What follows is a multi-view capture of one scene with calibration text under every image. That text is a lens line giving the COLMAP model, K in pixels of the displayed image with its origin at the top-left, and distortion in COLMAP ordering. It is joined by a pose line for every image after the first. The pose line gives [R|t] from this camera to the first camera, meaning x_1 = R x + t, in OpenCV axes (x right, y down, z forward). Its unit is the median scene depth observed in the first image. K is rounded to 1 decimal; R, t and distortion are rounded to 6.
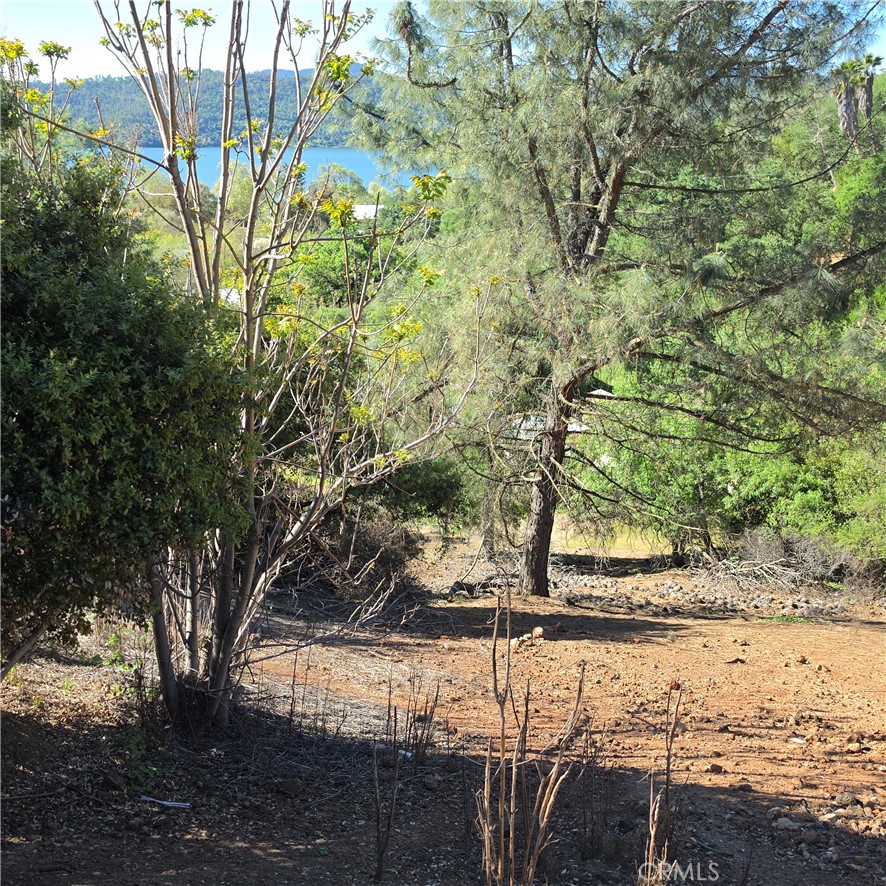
lens RADIAL K [[1123.2, 0, 438.4], [0, 1123.2, 453.8], [0, 0, 1]] dist [0.198958, -0.454461]
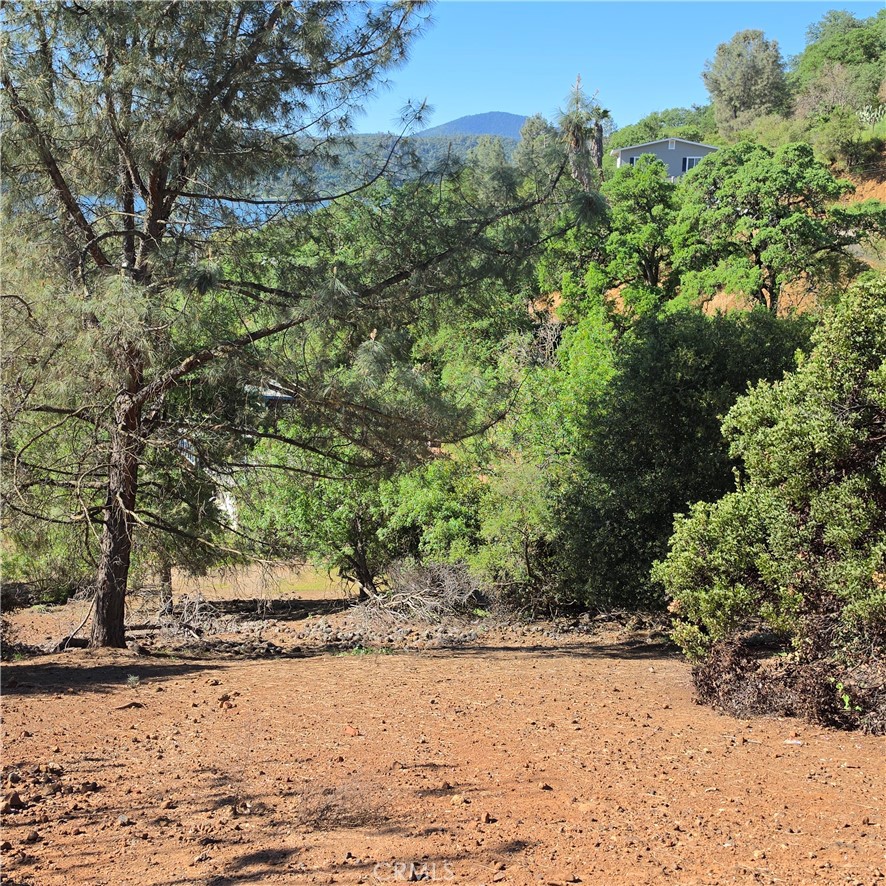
lens RADIAL K [[1123.2, 0, 438.4], [0, 1123.2, 453.8], [0, 0, 1]] dist [0.198958, -0.454461]
pose [[0.984245, -0.034518, 0.173405, 0.153522], [0.041911, 0.998354, -0.039154, 0.014874], [-0.171768, 0.045804, 0.984072, 0.041172]]
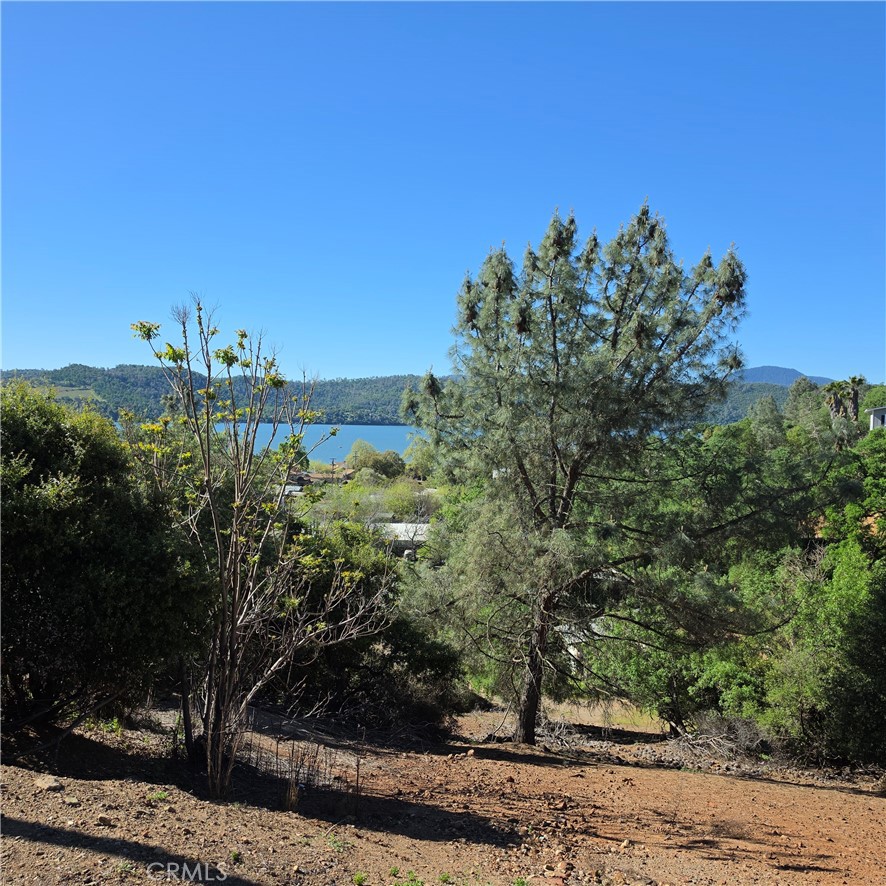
lens RADIAL K [[823.8, 0, 451.8], [0, 823.8, 465.3], [0, 0, 1]] dist [0.112384, -0.172872]
pose [[0.990908, 0.023226, -0.132524, 0.101751], [-0.051415, 0.975599, -0.213453, 0.006671], [0.124333, 0.218326, 0.967923, -0.114291]]
